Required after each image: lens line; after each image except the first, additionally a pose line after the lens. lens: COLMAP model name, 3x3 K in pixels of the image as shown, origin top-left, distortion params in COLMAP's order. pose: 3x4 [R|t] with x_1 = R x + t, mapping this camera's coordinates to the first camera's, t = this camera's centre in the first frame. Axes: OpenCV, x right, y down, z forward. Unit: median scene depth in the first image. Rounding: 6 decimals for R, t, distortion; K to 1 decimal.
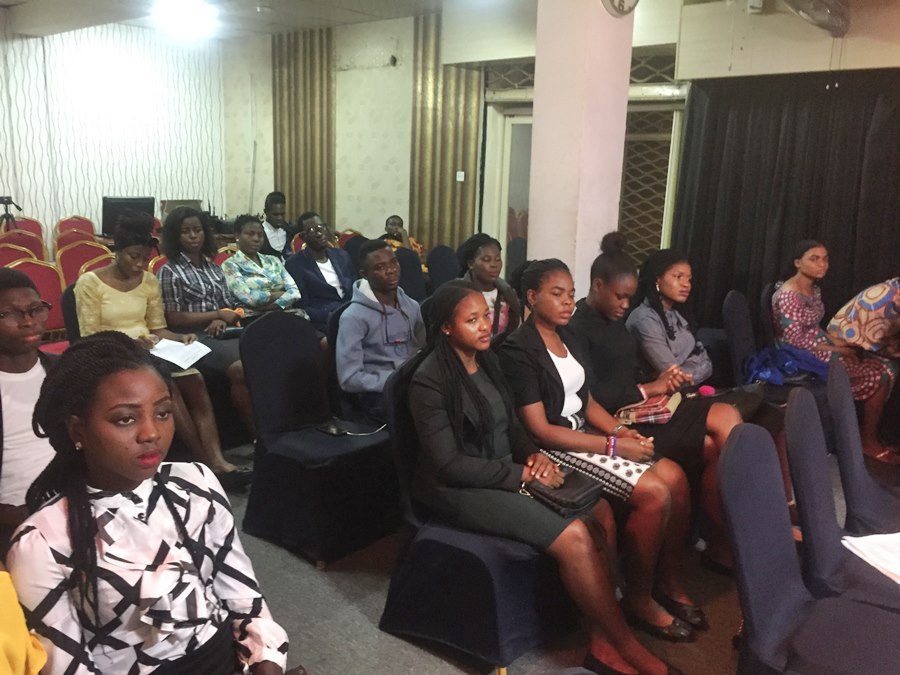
lens RADIAL K [[764.1, 0, 450.0], [0, 764.1, 337.5], [0, 0, 1]] dist [0.095142, -0.133891]
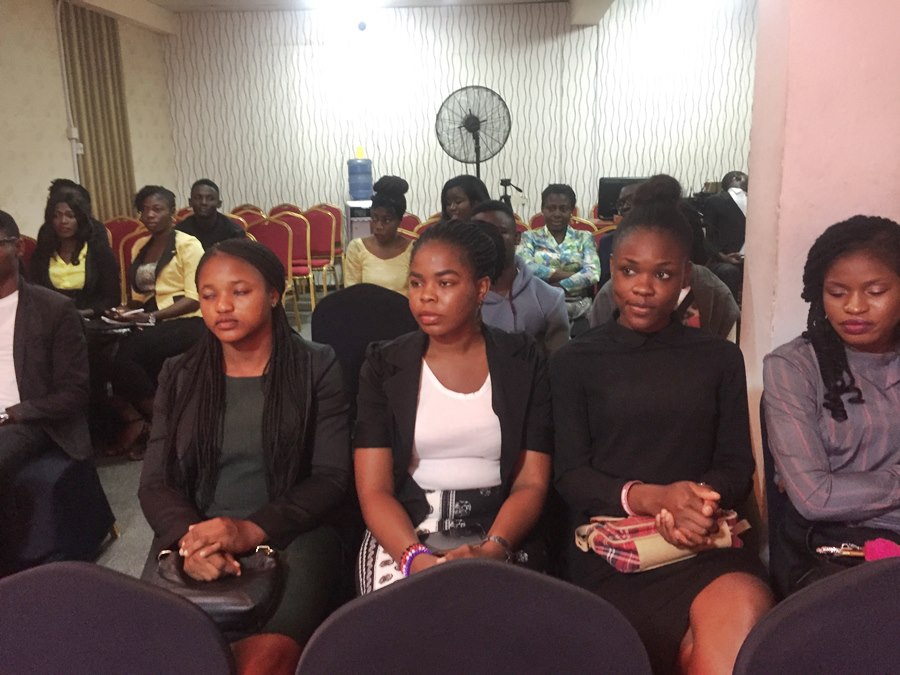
lens RADIAL K [[764.1, 0, 450.0], [0, 764.1, 337.5], [0, 0, 1]] dist [0.095142, -0.133891]
pose [[0.595517, 0.135665, -0.791804, 1.089313], [-0.133321, 0.988660, 0.069122, -0.096850], [0.792202, 0.064400, 0.606851, 1.171886]]
